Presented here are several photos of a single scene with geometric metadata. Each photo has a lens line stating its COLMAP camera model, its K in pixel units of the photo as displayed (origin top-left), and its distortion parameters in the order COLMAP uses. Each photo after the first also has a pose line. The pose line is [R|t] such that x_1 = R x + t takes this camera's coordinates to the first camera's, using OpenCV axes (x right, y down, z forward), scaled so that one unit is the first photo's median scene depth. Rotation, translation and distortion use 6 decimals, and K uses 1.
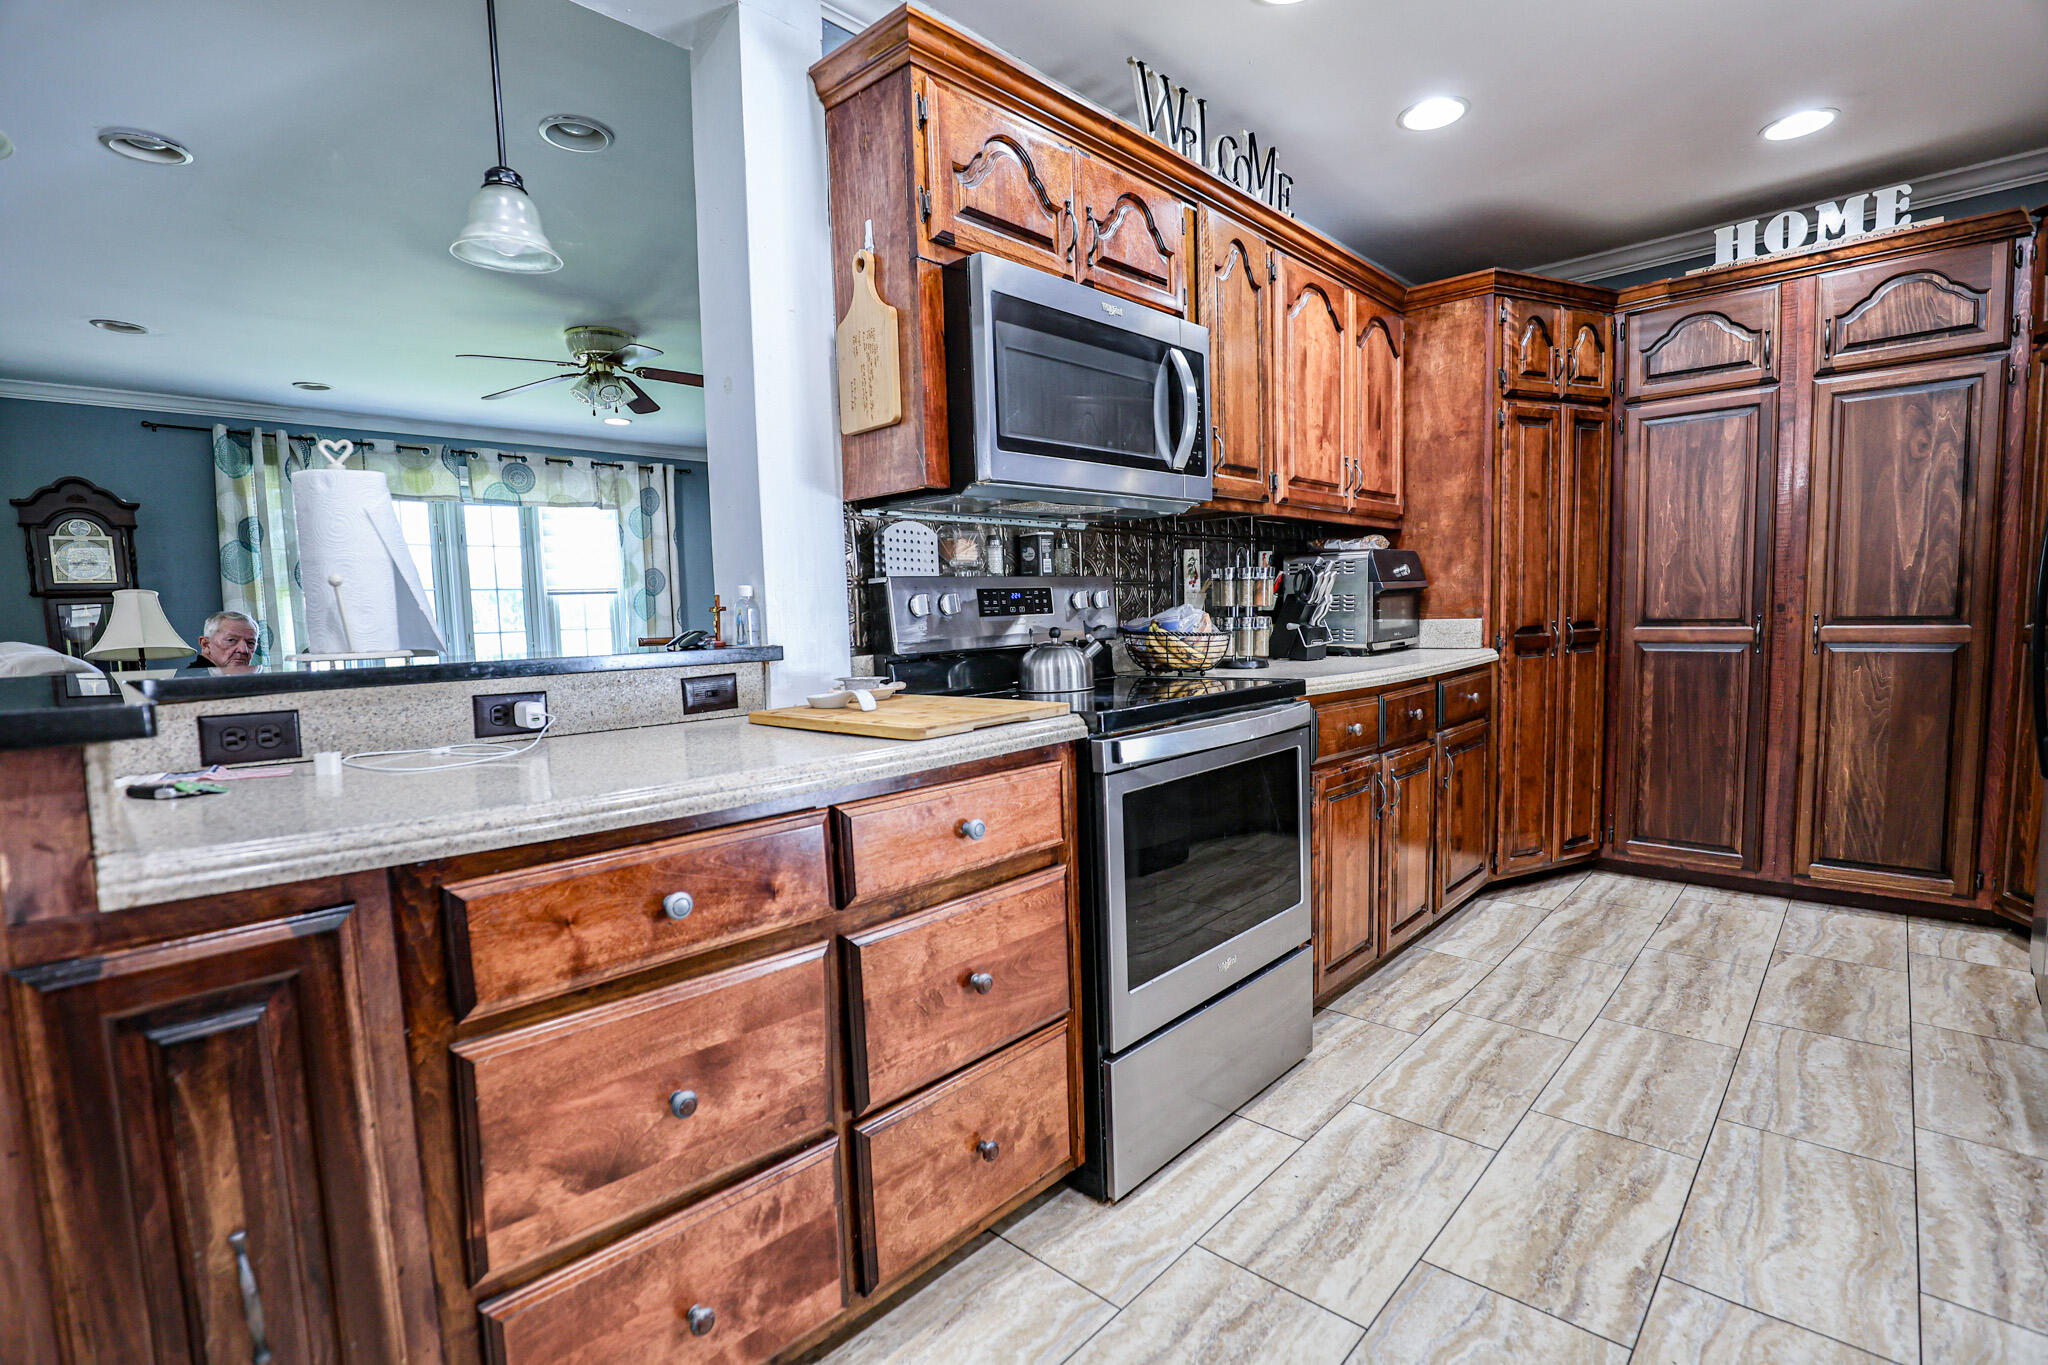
lens RADIAL K [[941.8, 0, 1016.0], [0, 941.8, 694.3], [0, 0, 1]] dist [-0.037891, 0.008313]
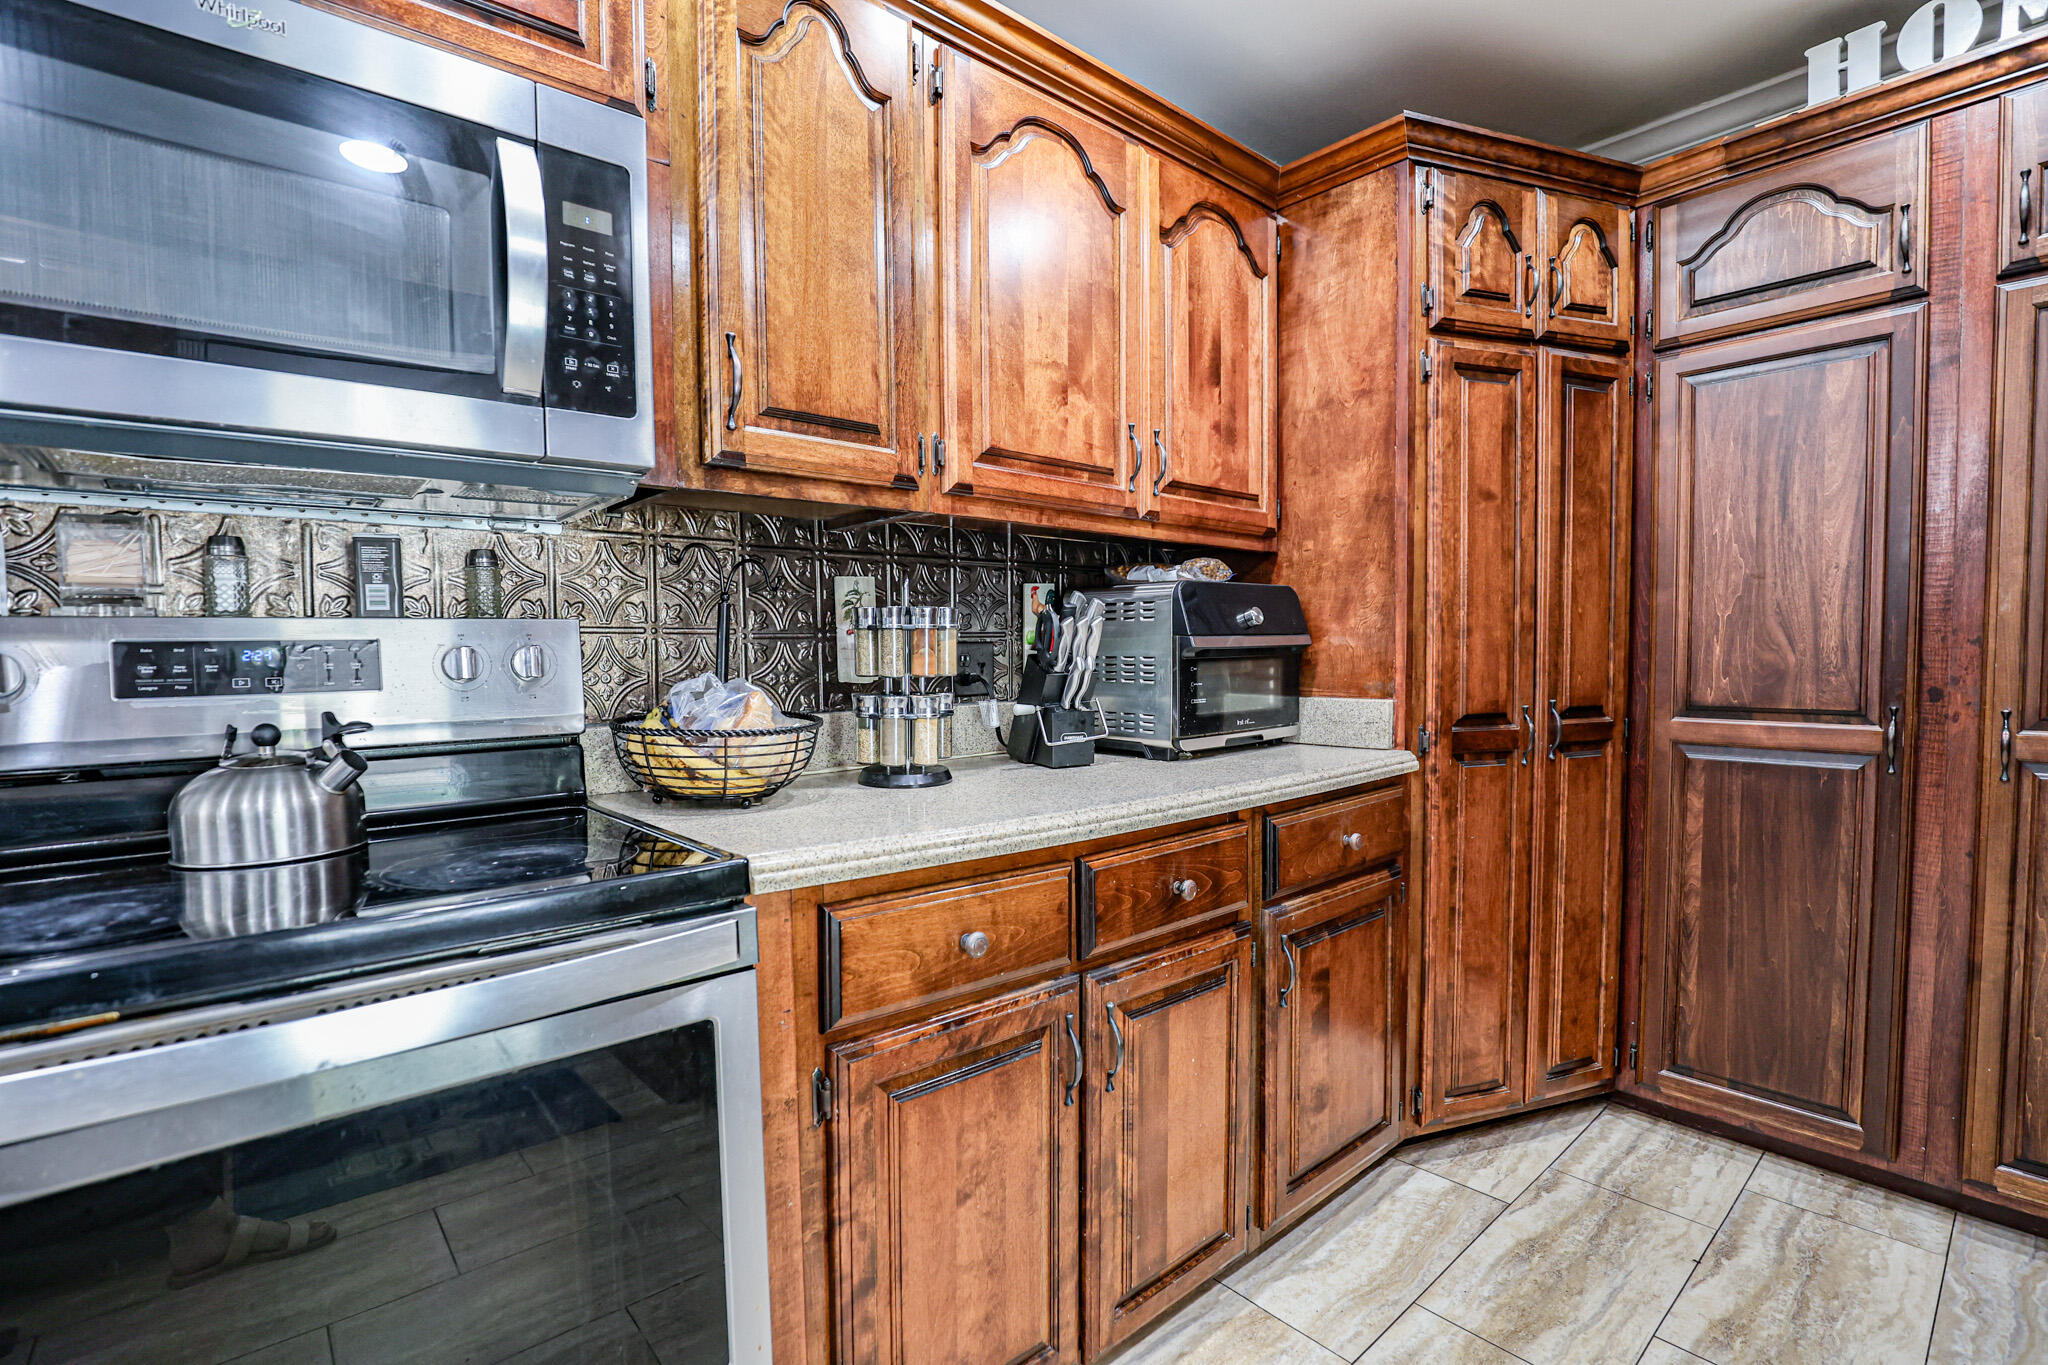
lens RADIAL K [[941.8, 0, 1011.7], [0, 941.8, 697.4], [0, 0, 1]] dist [-0.037891, 0.008313]
pose [[0.995271, 0.025157, -0.093826, 0.315435], [-0.029030, 0.998772, -0.040144, -0.052032], [0.092701, 0.042678, 0.994779, 0.385018]]
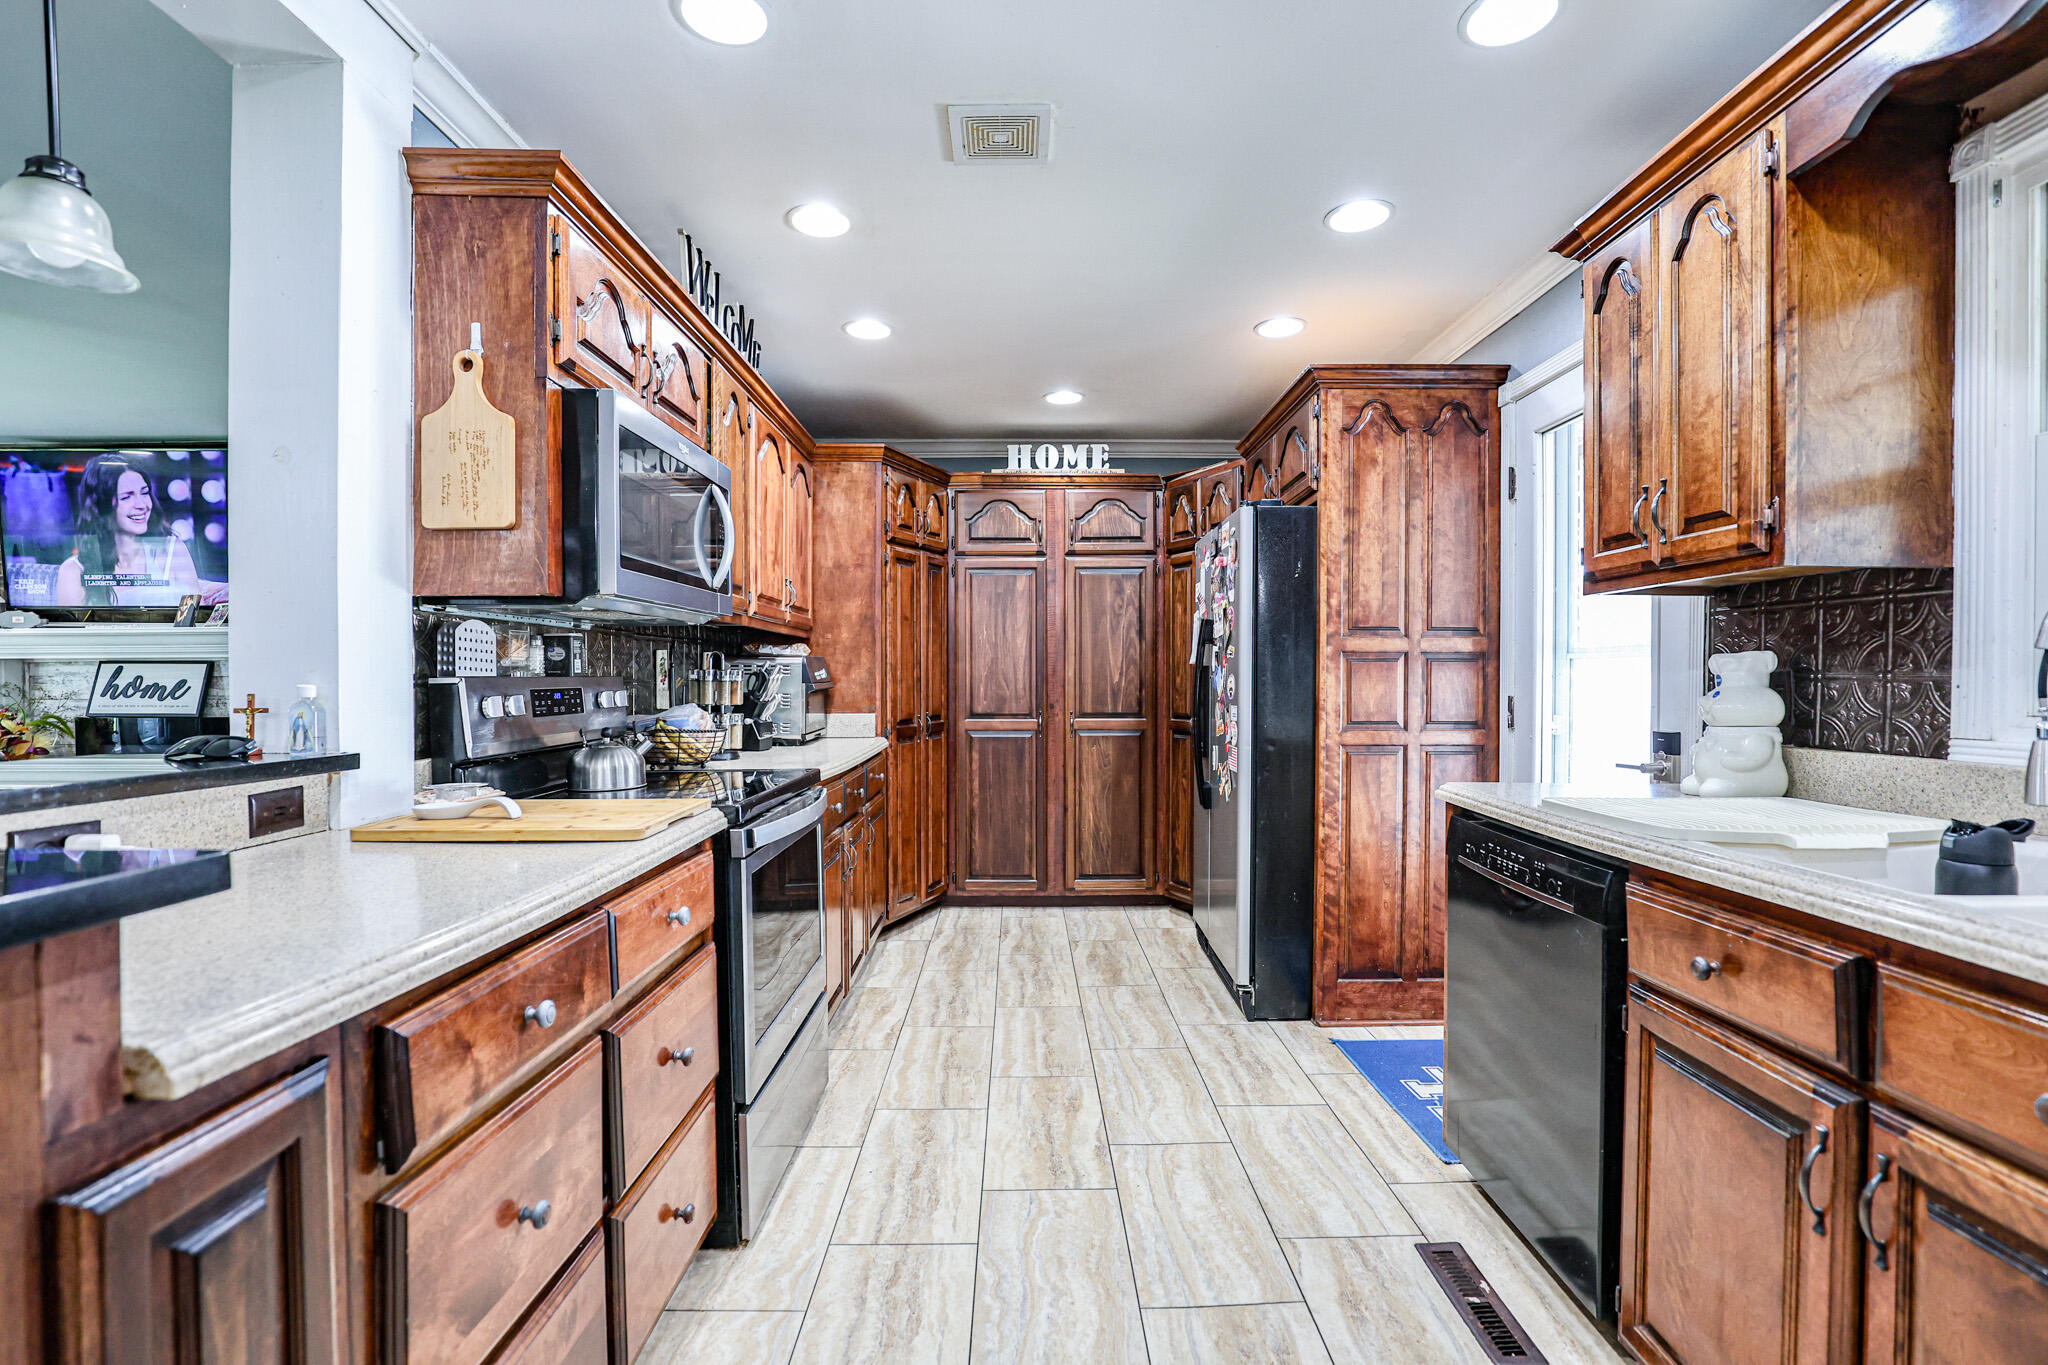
lens RADIAL K [[941.8, 0, 1022.0], [0, 941.8, 688.1], [0, 0, 1]] dist [-0.037891, 0.008313]
pose [[0.721244, 0.021264, 0.692355, -0.236260], [0.043270, 0.996194, -0.075671, -0.011055], [-0.691329, 0.084535, 0.717578, -0.045962]]
